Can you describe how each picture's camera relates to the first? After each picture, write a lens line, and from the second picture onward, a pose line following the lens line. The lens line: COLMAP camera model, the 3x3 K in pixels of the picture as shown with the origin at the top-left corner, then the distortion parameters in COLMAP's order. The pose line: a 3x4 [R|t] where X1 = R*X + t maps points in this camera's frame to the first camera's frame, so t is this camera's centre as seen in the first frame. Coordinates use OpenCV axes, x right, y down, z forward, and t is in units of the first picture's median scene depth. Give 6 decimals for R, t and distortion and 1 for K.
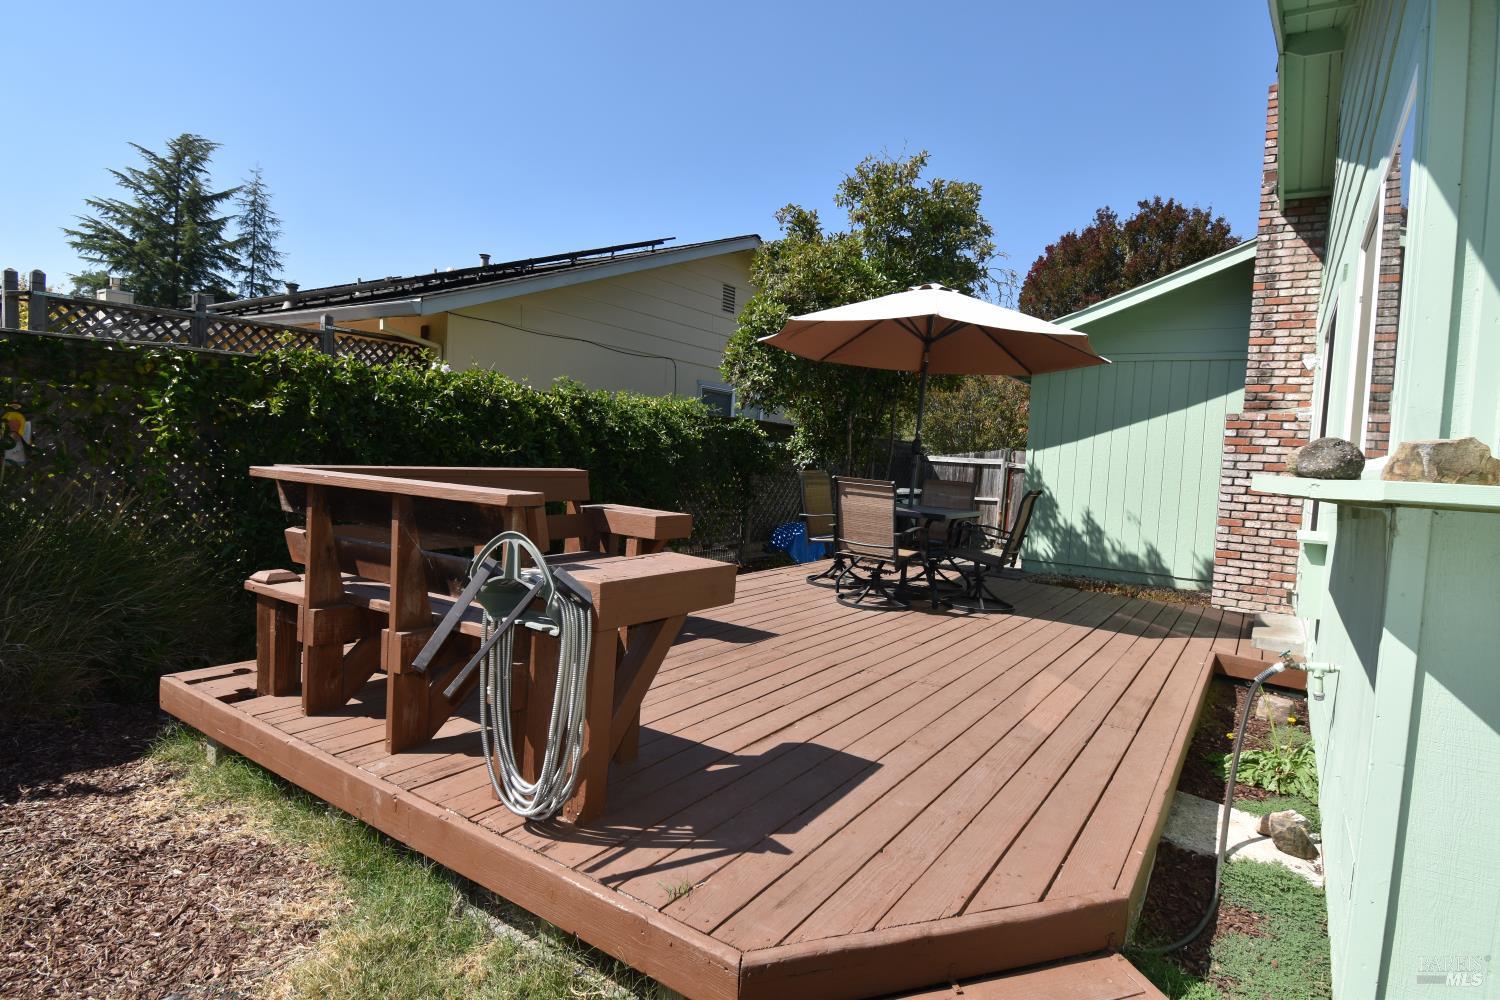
lens RADIAL K [[779.0, 0, 746.9], [0, 779.0, 509.7], [0, 0, 1]] dist [0.013376, -0.025787]
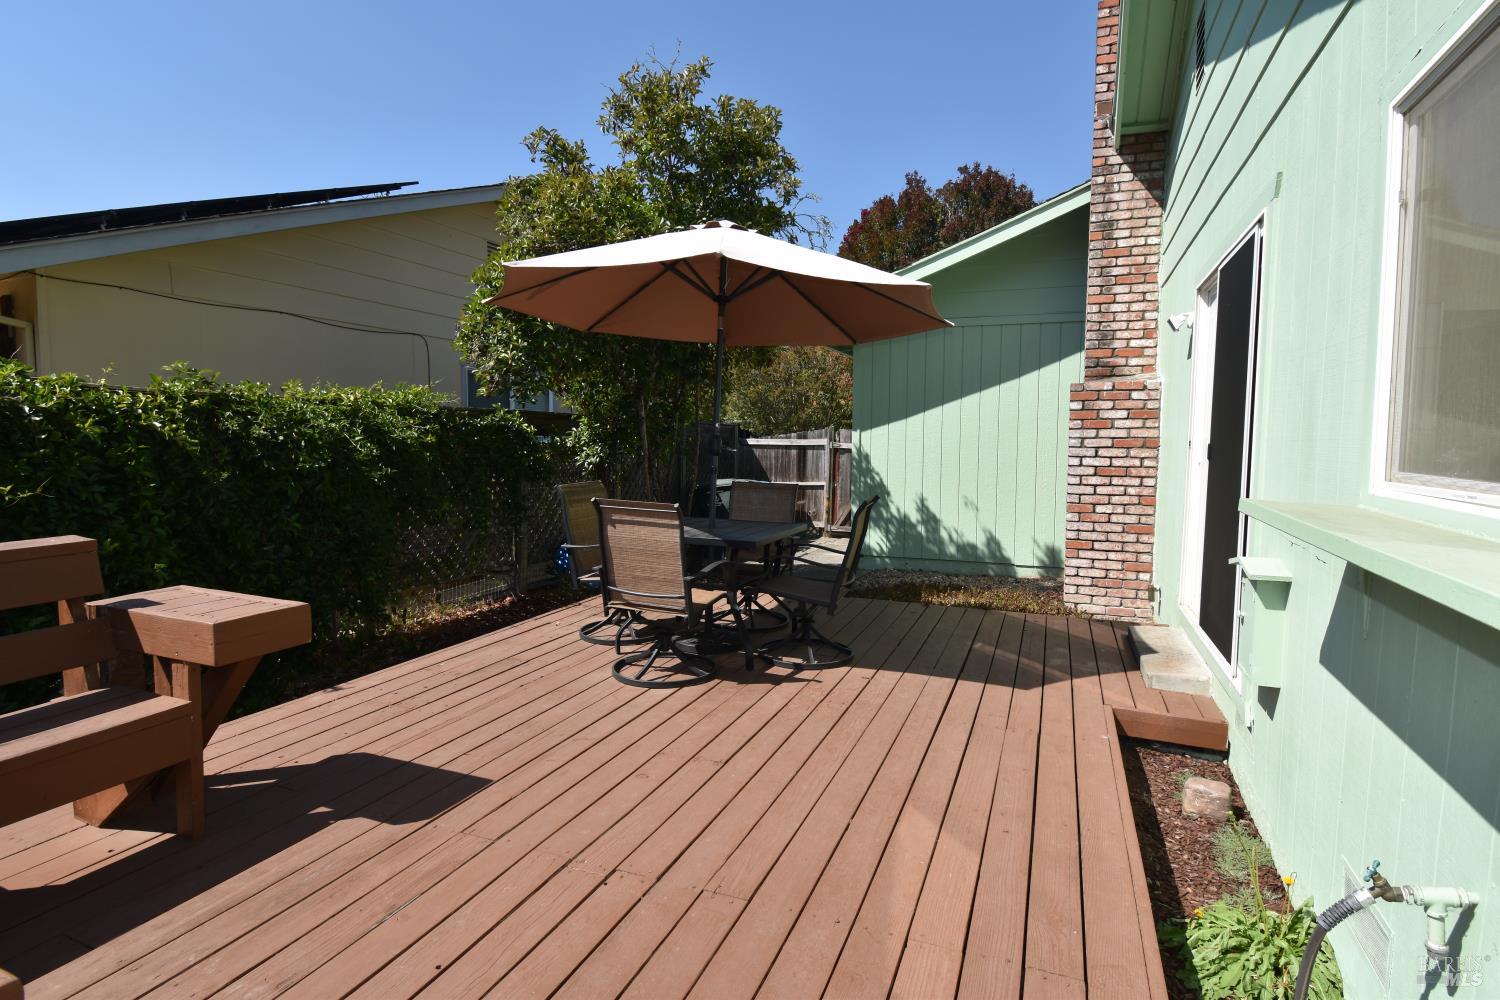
lens RADIAL K [[779.0, 0, 749.9], [0, 779.0, 494.9], [0, 0, 1]] dist [0.013376, -0.025787]
pose [[0.975208, -0.064000, 0.211834, 0.076191], [0.061342, 0.997934, 0.019100, -0.038129], [-0.212619, -0.005632, 0.977119, 0.226917]]
